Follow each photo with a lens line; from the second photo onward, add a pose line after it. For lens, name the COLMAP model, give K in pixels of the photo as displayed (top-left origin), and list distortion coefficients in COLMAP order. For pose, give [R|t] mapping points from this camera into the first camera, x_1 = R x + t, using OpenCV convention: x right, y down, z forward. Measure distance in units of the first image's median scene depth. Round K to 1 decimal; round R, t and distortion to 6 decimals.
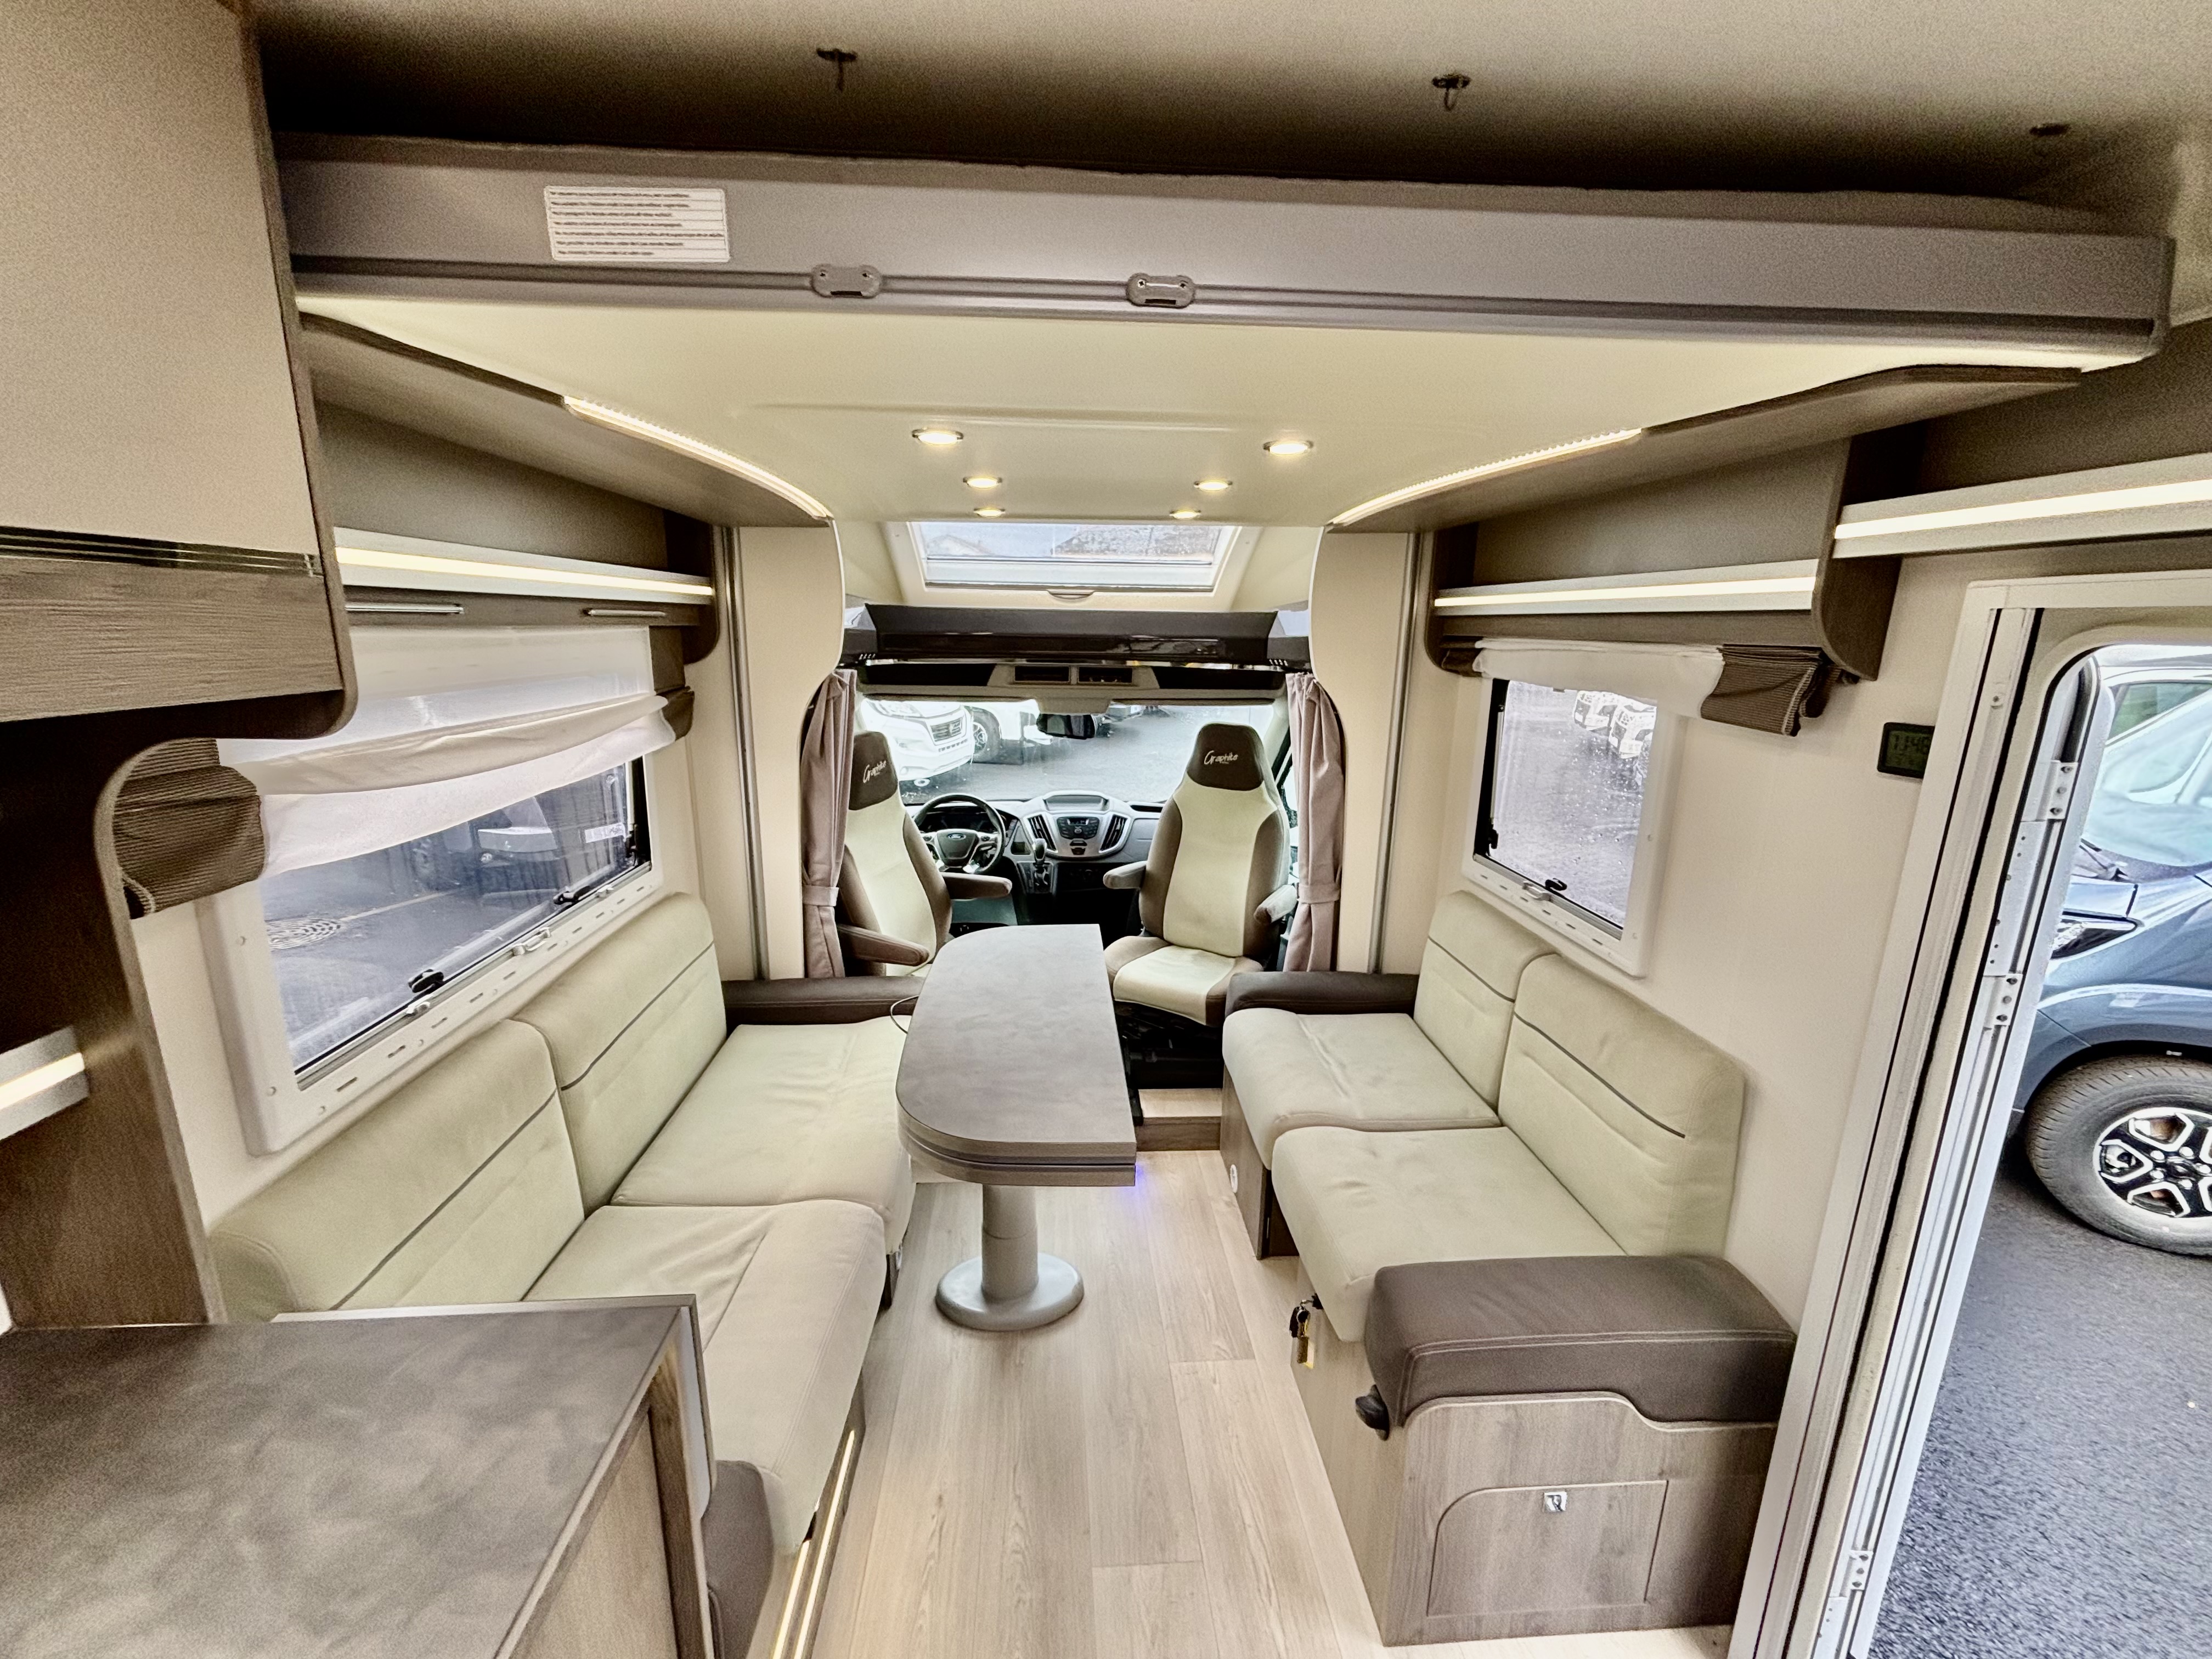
lens RADIAL K [[892.7, 0, 1102.5], [0, 892.7, 827.4], [0, 0, 1]] dist [0.001876, -0.000152]
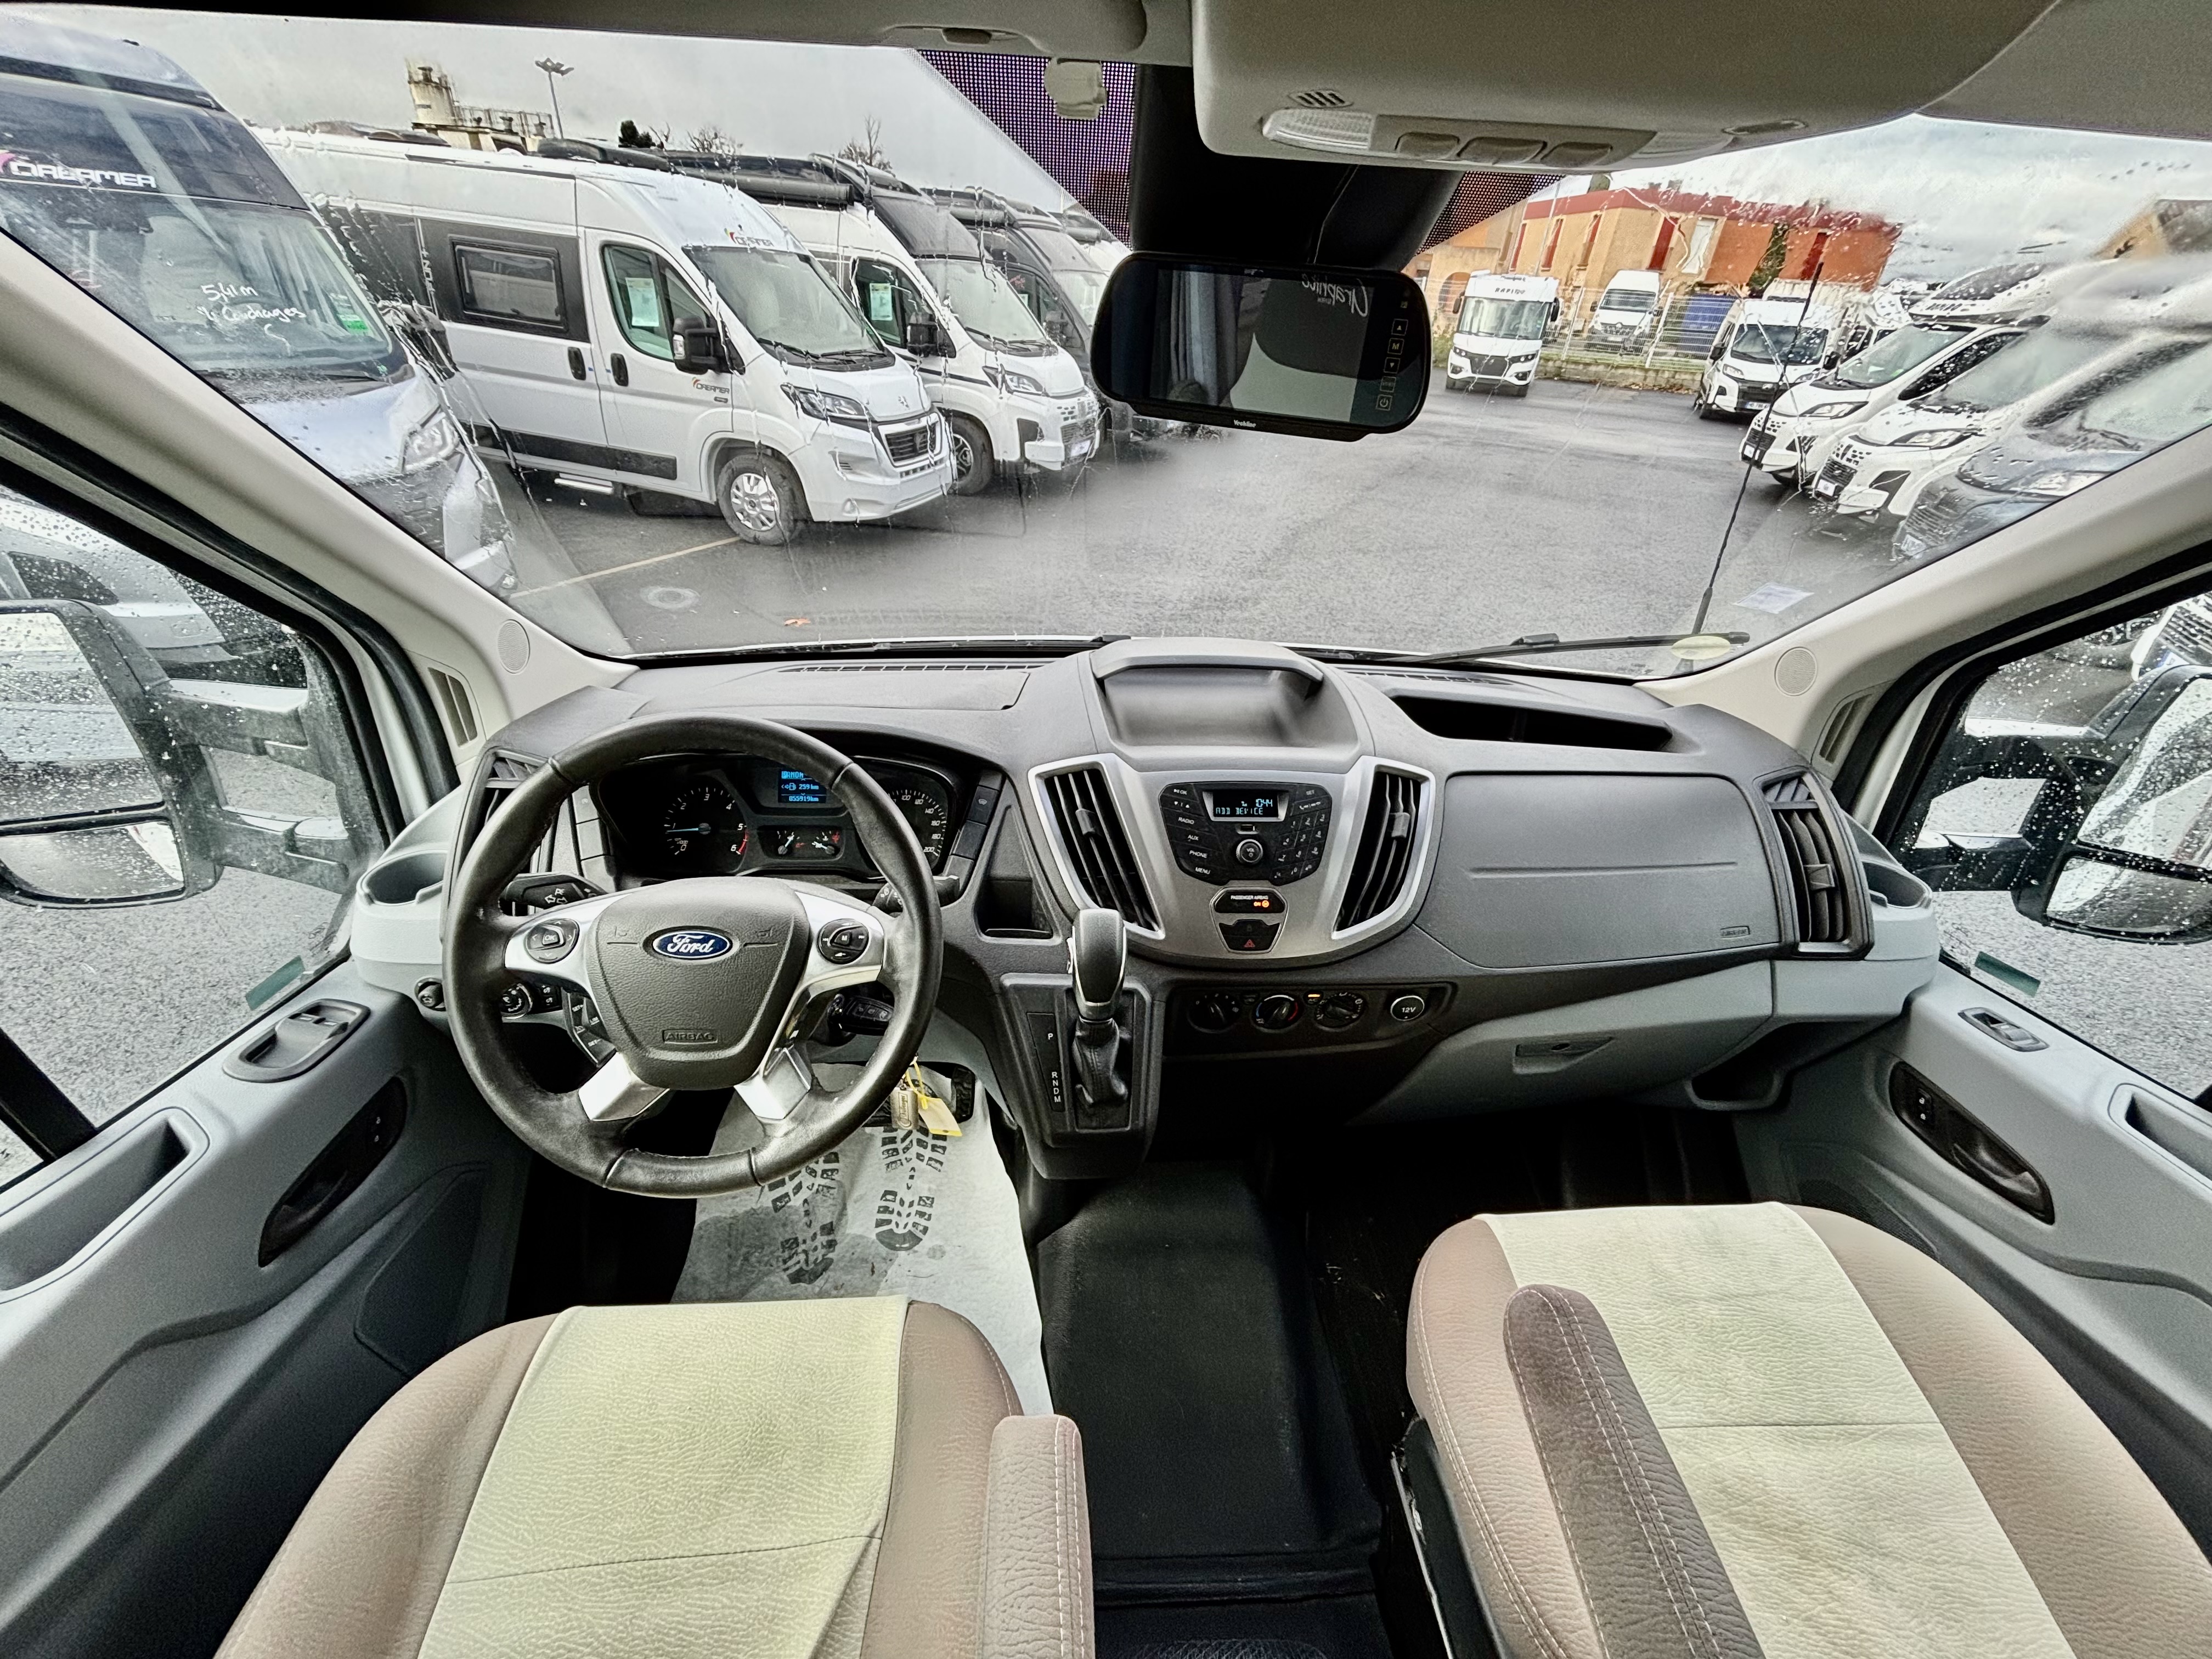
lens RADIAL K [[892.7, 0, 1105.4], [0, 892.7, 838.5], [0, 0, 1]] dist [0.001876, -0.000152]
pose [[0.999611, 0.026986, 0.007032, -0.111672], [-0.027863, 0.955974, 0.292126, -0.112378], [0.001161, -0.292209, 0.956354, 1.243144]]
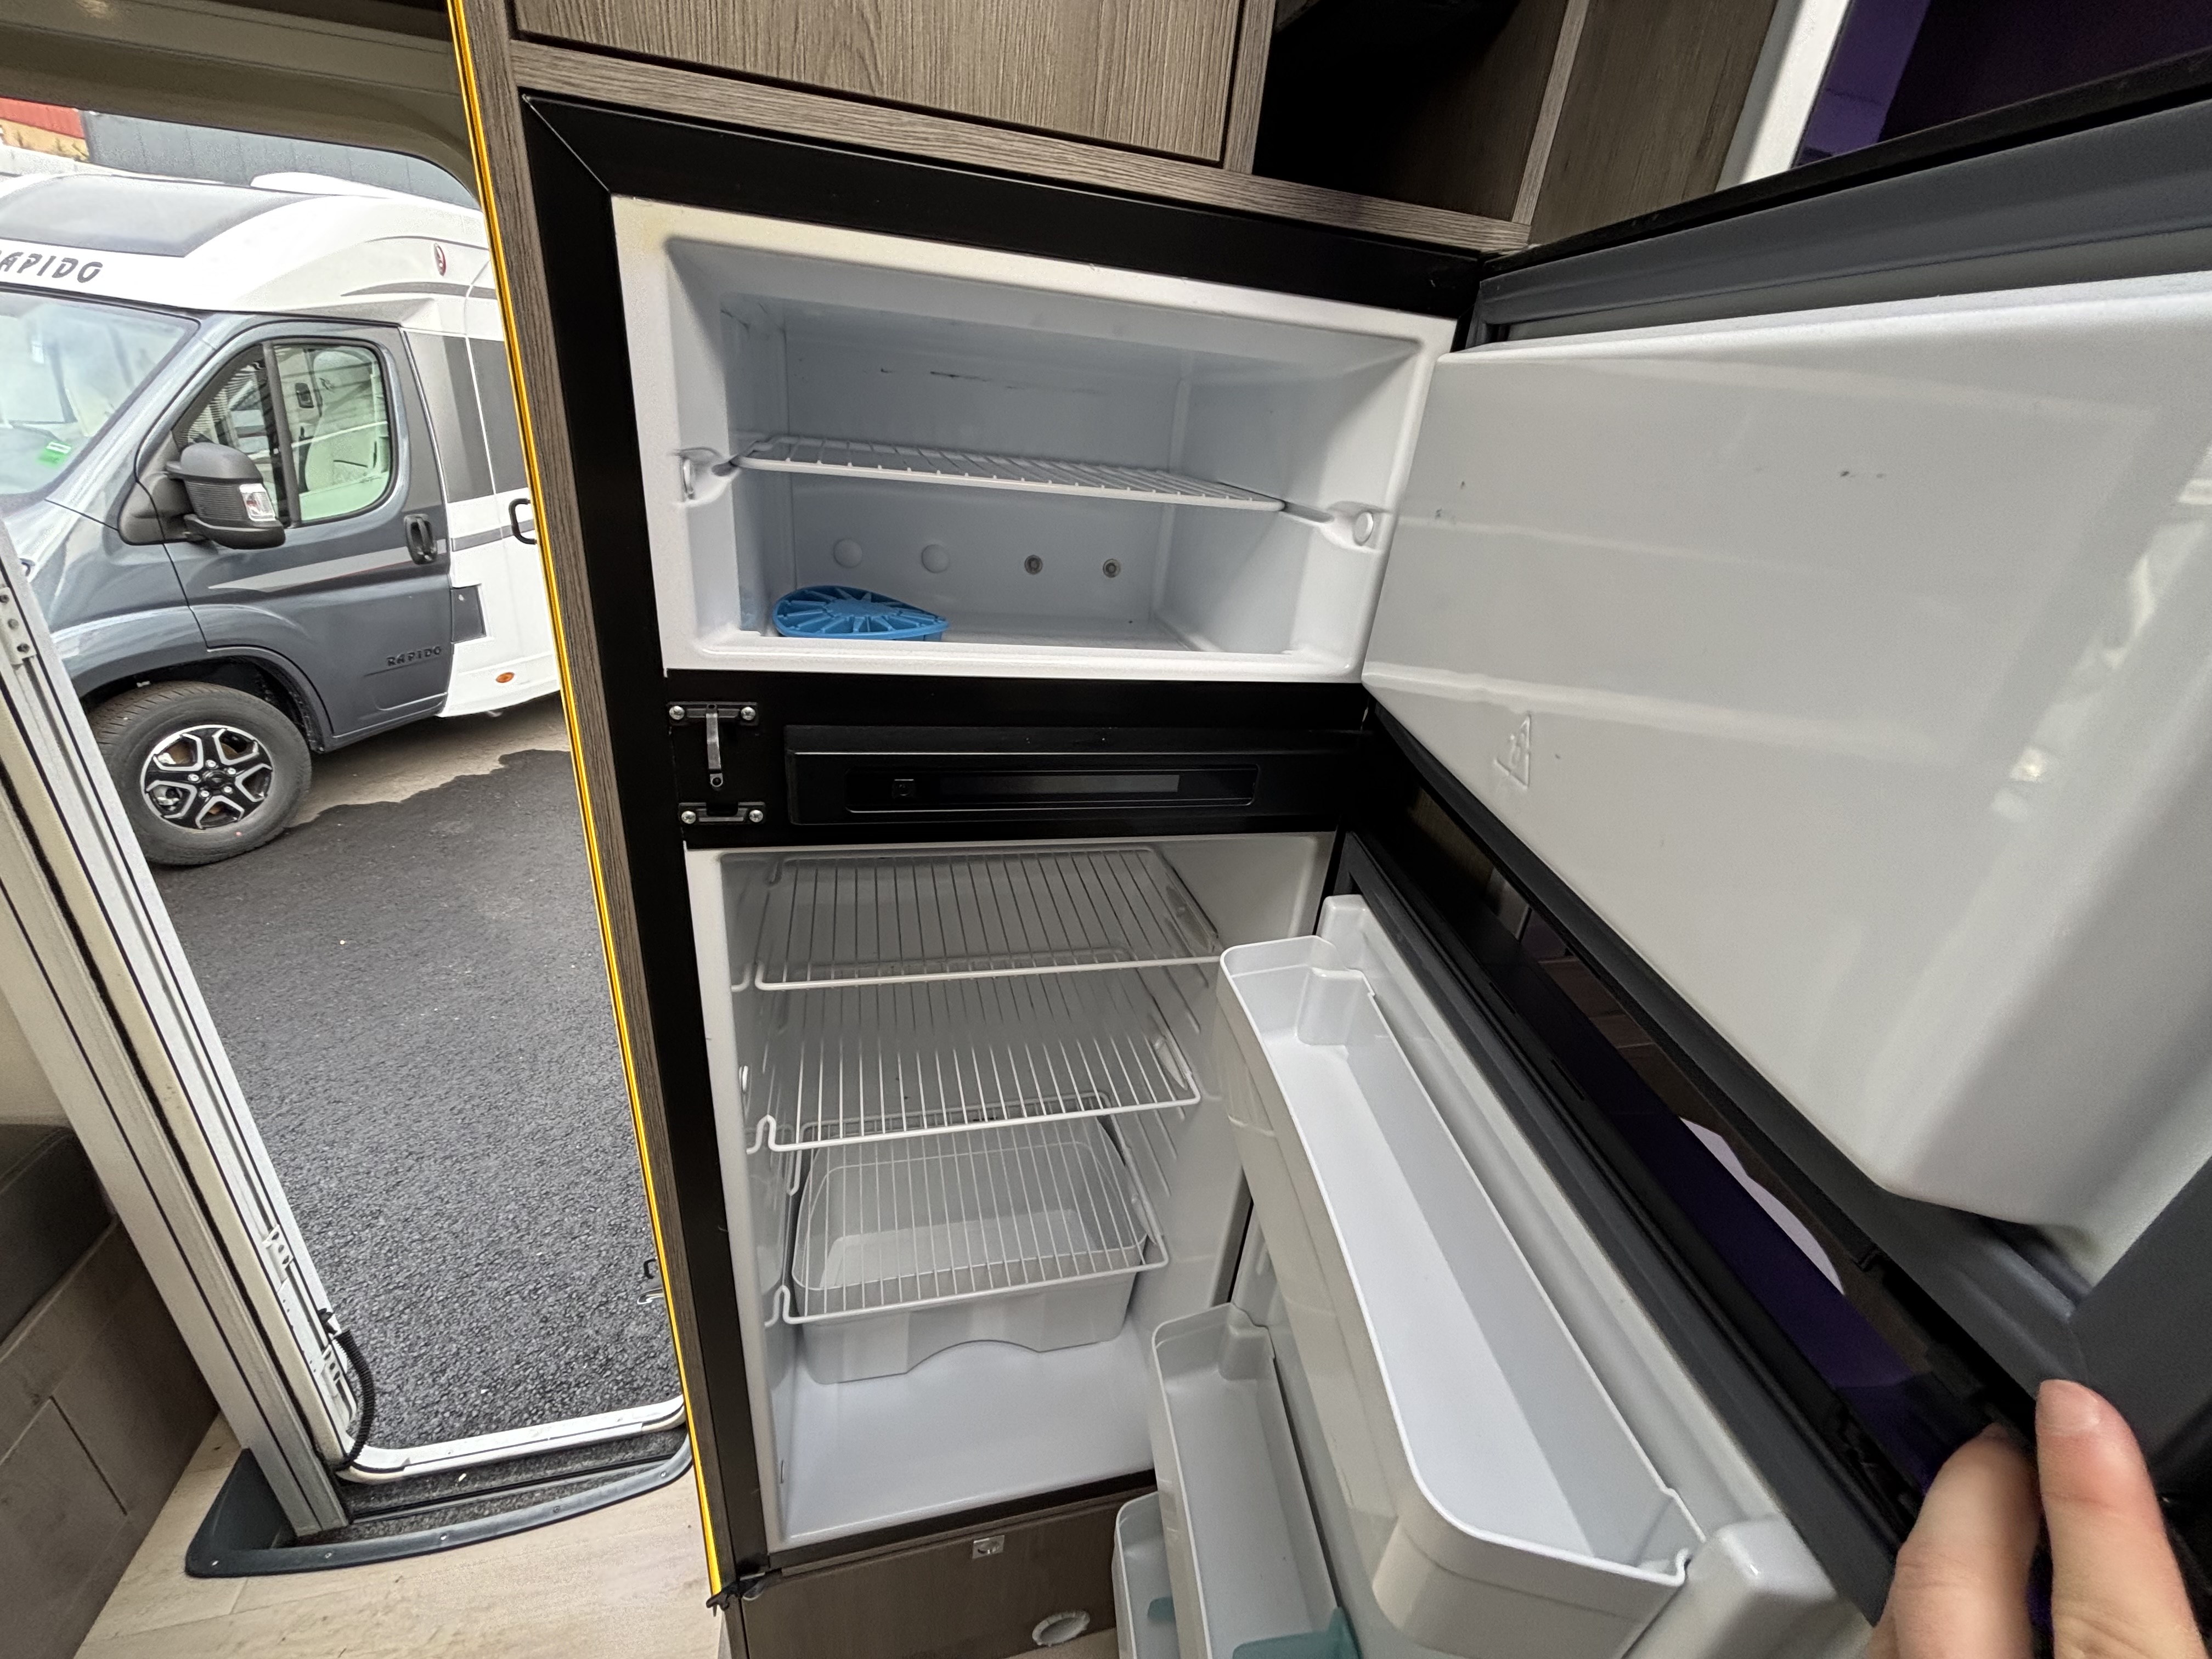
lens RADIAL K [[892.7, 0, 1113.8], [0, 892.7, 825.1], [0, 0, 1]] dist [0.001876, -0.000152]
pose [[-0.185774, -0.456941, 0.869881, 0.025685], [0.112554, 0.869568, 0.480814, 0.039436], [-0.976125, 0.187231, -0.110113, 0.083826]]
